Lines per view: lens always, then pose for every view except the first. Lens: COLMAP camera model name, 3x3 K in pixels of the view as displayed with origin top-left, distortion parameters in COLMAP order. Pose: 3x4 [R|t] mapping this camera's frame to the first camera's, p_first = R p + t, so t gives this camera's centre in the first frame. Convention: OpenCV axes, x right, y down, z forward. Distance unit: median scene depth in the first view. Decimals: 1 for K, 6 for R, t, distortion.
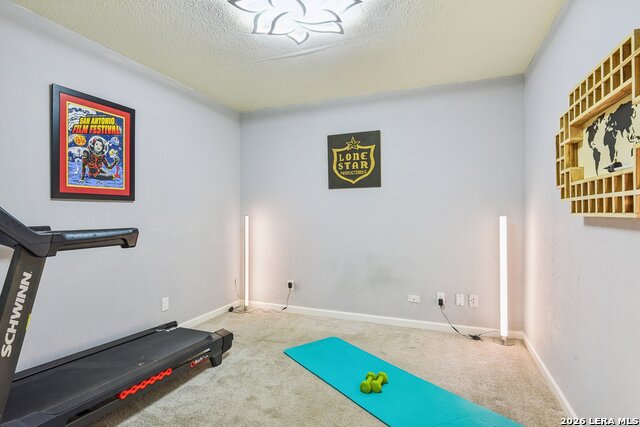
lens RADIAL K [[342.1, 0, 317.0], [0, 342.1, 213.8], [0, 0, 1]] dist [-0.022373, 0.000175]
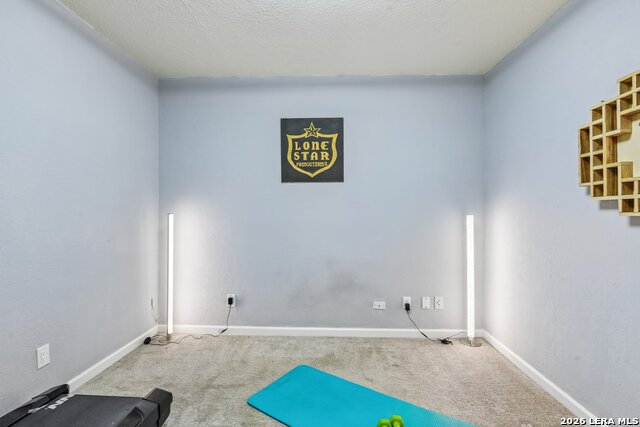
lens RADIAL K [[312.5, 0, 323.7], [0, 312.5, 210.5], [0, 0, 1]] dist [-0.018053, -0.001249]
pose [[0.937214, 0.002842, 0.348743, -0.148873], [-0.001852, 0.999993, -0.003171, -0.001927], [-0.348749, 0.002326, 0.937213, 0.272358]]
